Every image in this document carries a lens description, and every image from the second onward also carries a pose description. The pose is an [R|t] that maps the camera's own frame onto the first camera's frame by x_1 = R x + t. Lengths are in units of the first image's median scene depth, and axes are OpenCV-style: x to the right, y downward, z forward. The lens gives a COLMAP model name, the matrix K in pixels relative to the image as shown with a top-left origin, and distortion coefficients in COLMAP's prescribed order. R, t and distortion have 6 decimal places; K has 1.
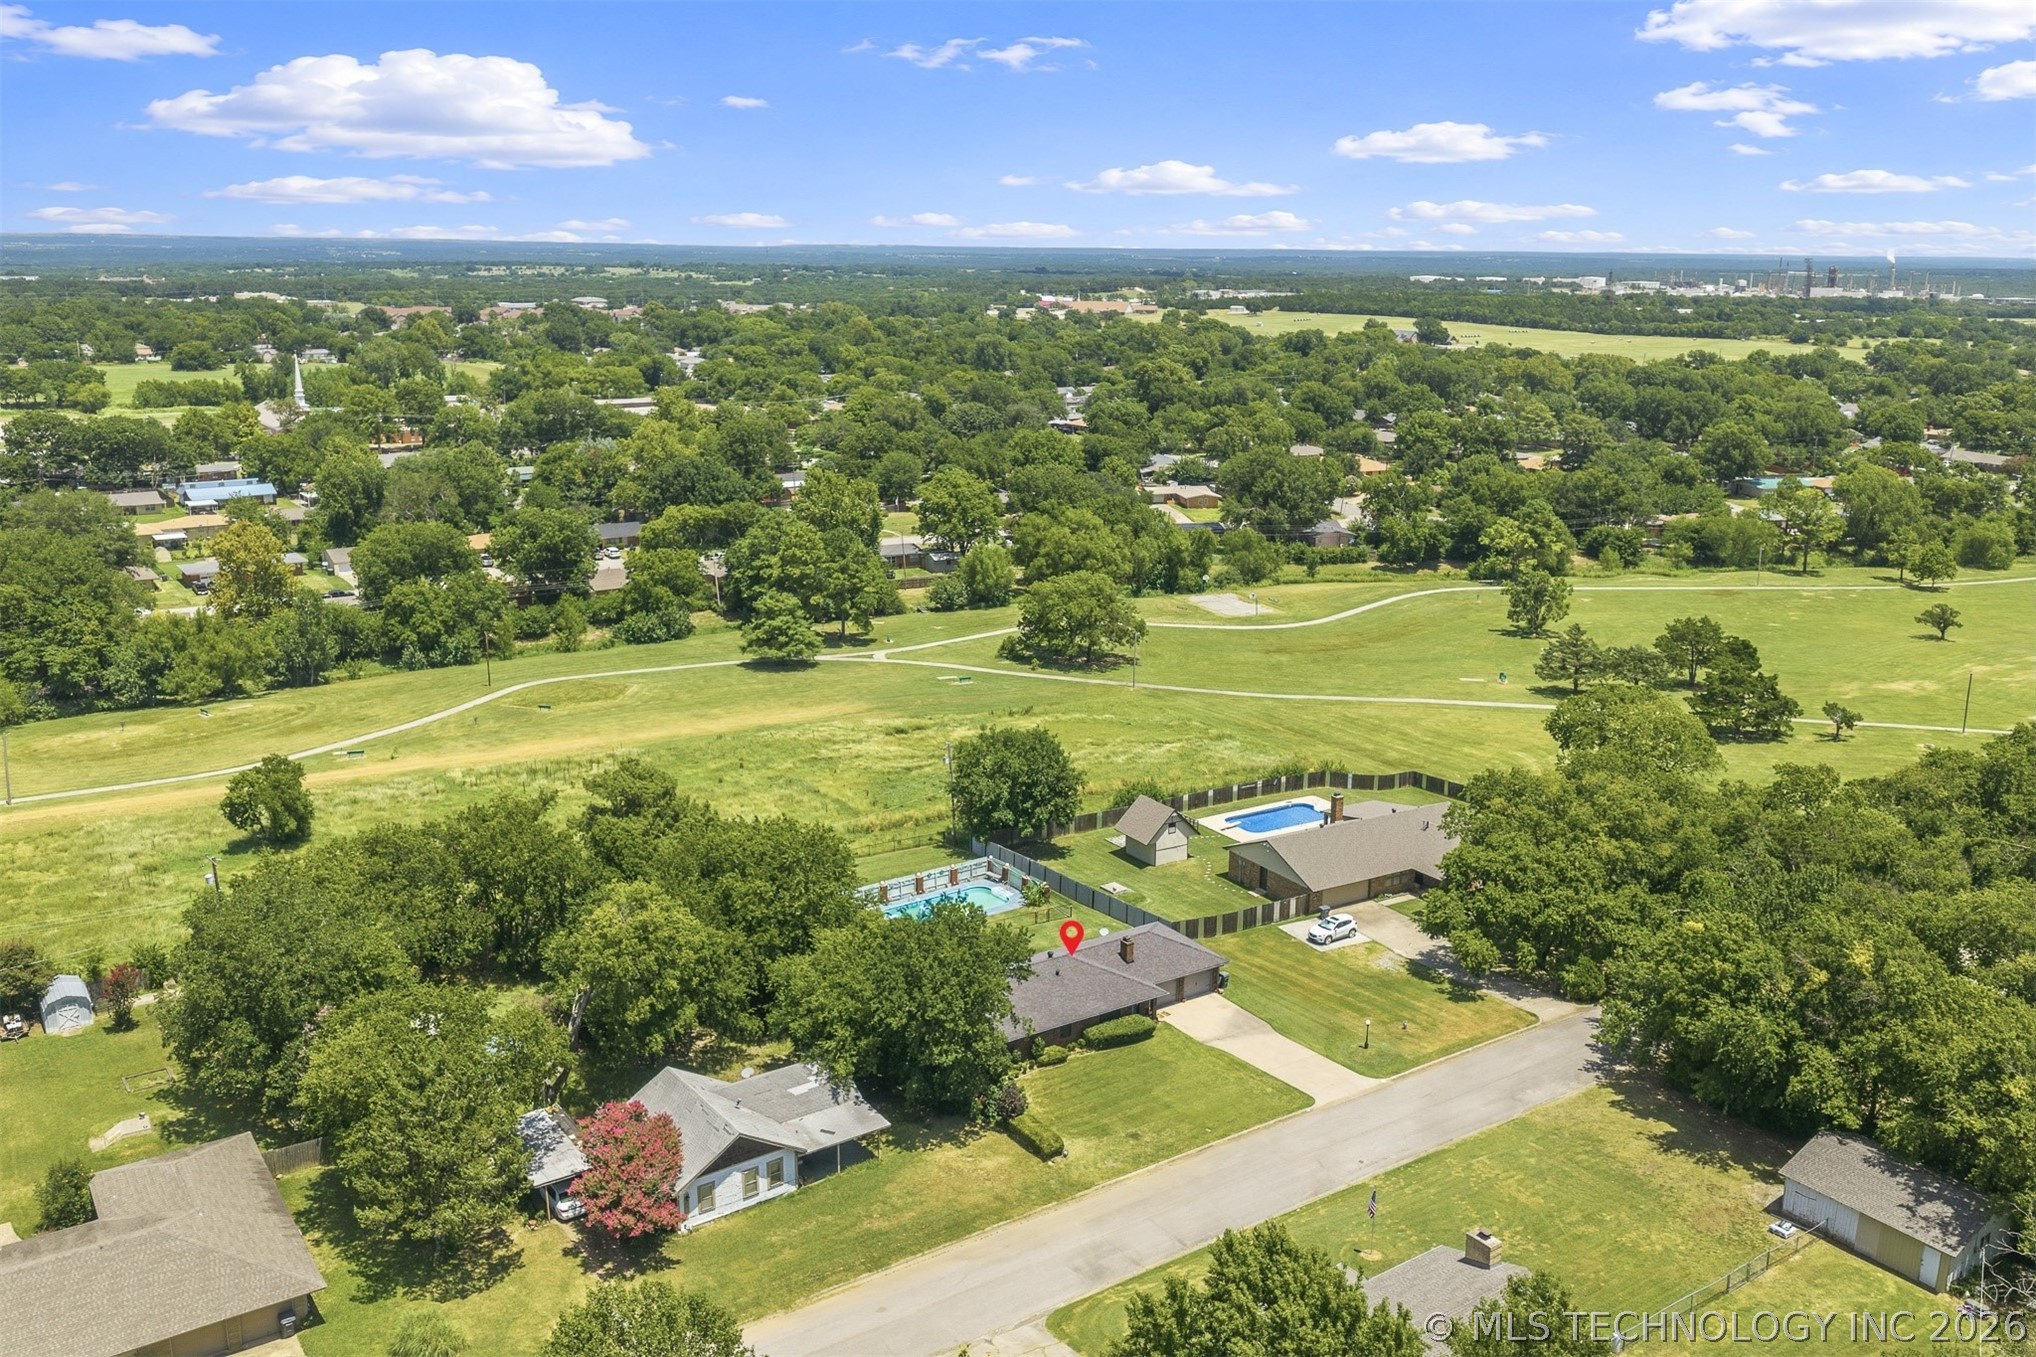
lens RADIAL K [[1781.7, 0, 1018.0], [0, 1781.7, 678.5], [0, 0, 1]] dist [0.005458, 0.000705]
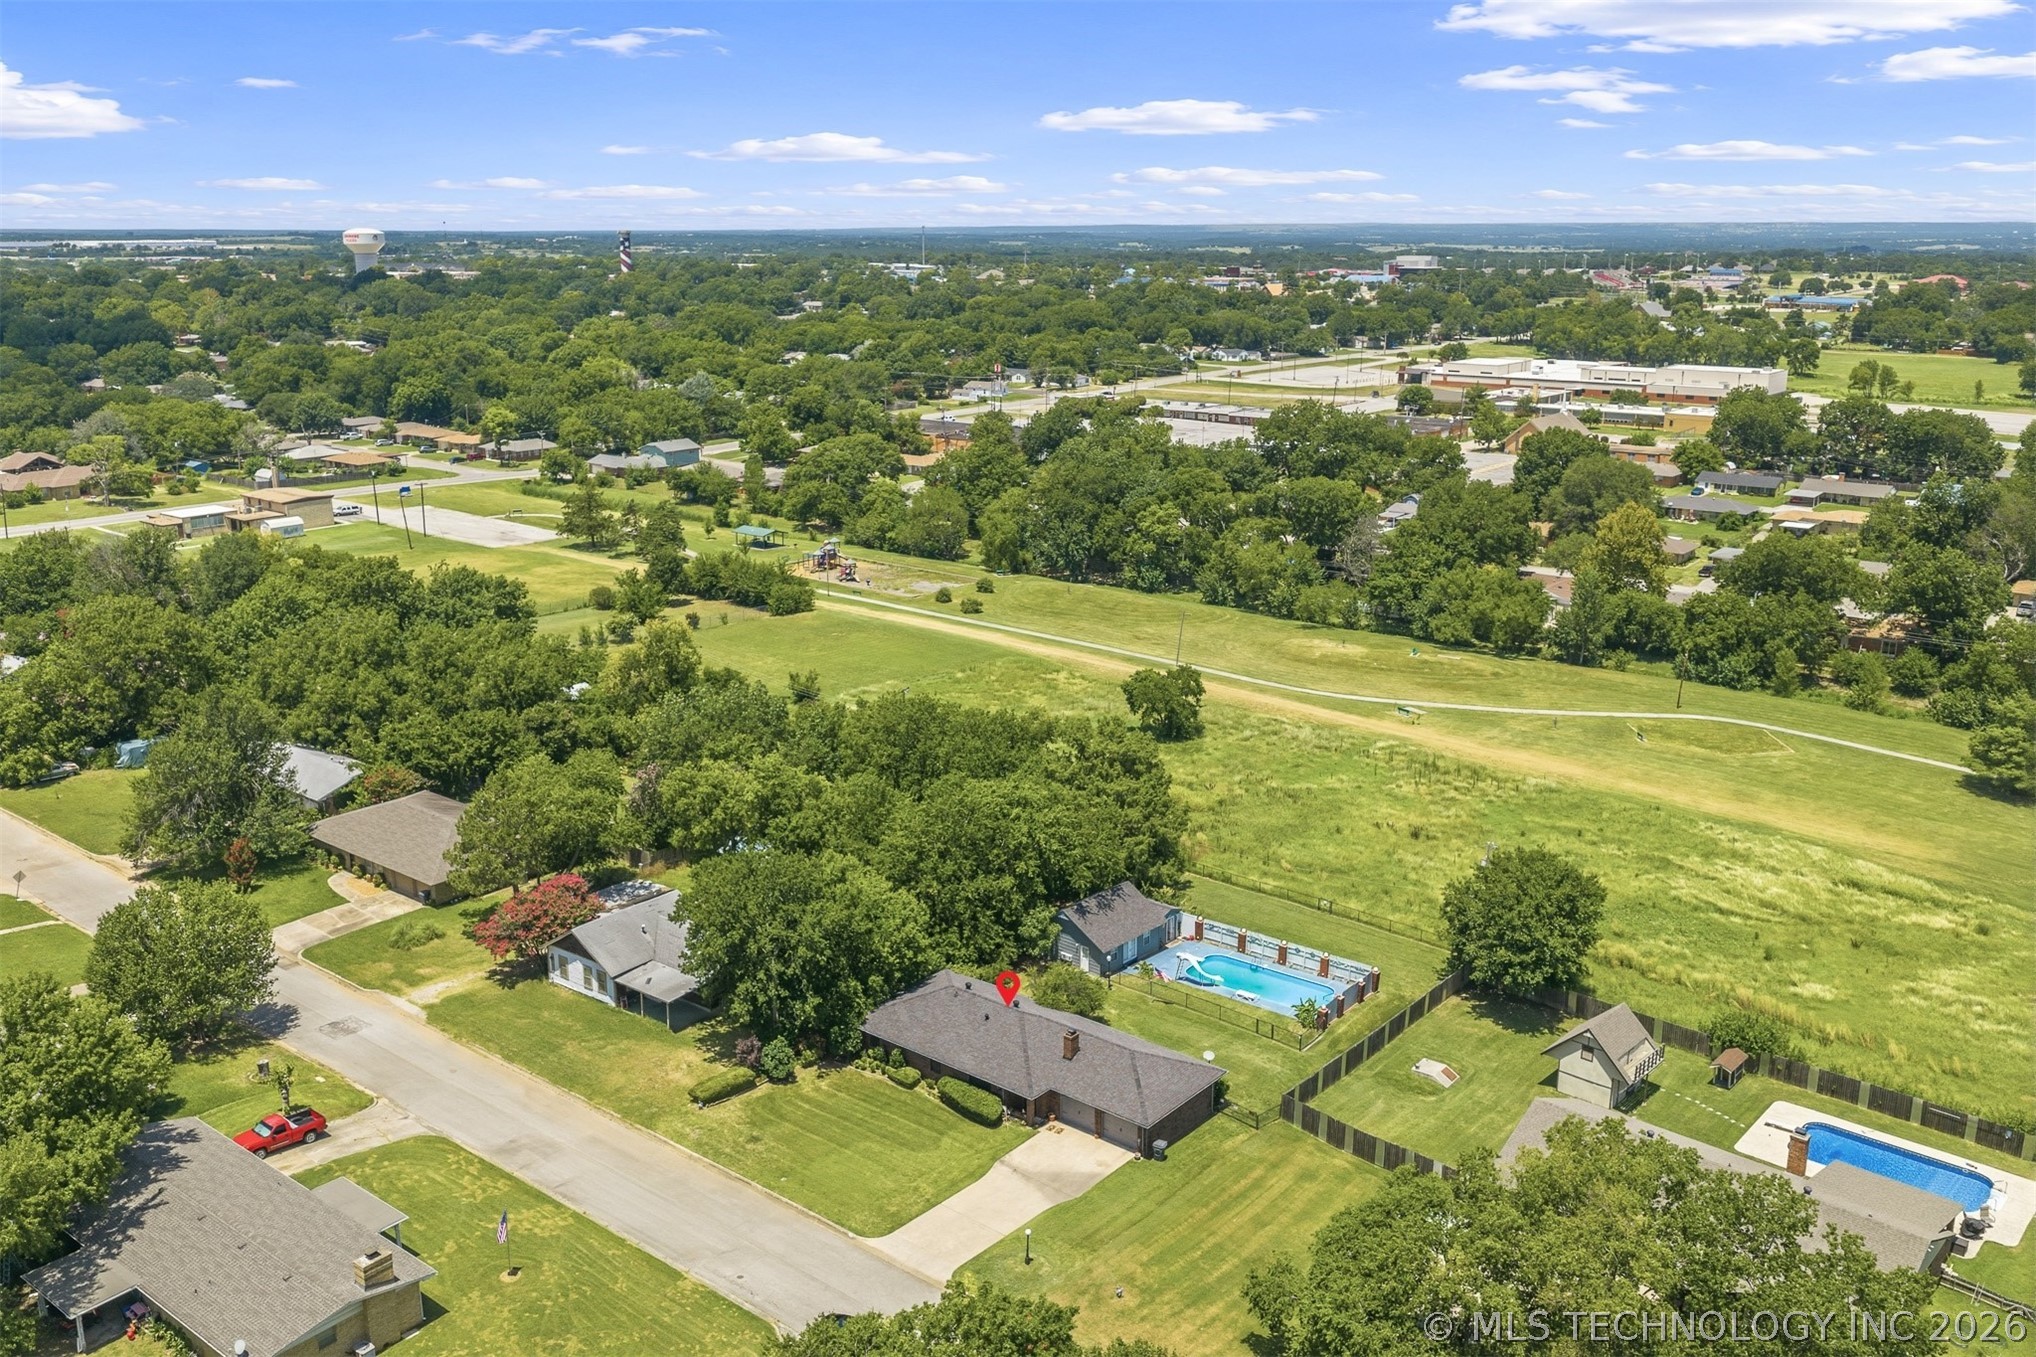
lens RADIAL K [[1781.7, 0, 1018.0], [0, 1781.7, 678.5], [0, 0, 1]] dist [0.005458, 0.000705]
pose [[0.248121, 0.236463, -0.939426, 0.986426], [-0.231585, 0.956111, 0.179496, -0.198619], [0.940640, 0.173021, 0.291992, 0.831574]]
